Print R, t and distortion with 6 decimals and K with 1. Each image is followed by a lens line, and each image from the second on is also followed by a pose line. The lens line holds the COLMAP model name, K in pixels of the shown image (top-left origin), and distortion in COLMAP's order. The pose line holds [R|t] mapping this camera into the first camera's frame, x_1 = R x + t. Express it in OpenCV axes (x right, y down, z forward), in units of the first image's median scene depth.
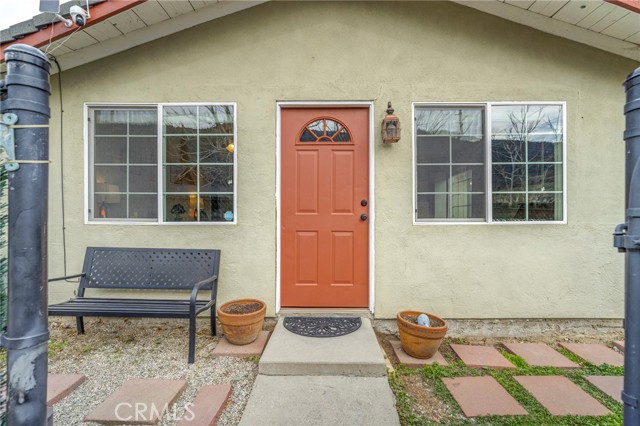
lens RADIAL K [[301.7, 0, 317.0], [0, 301.7, 210.2], [0, 0, 1]] dist [-0.018808, 0.007177]
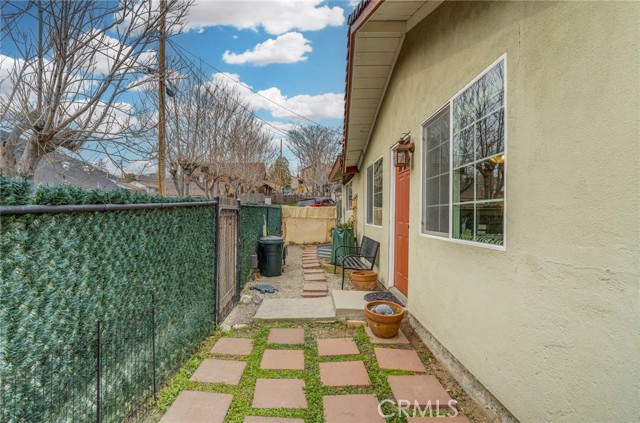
lens RADIAL K [[301.7, 0, 318.2], [0, 301.7, 209.8], [0, 0, 1]] dist [-0.018808, 0.007177]
pose [[0.066246, 0.006202, -0.997784, 1.405396], [-0.009946, 0.999935, 0.005555, -0.041525], [0.997754, 0.009556, 0.066304, 0.573488]]
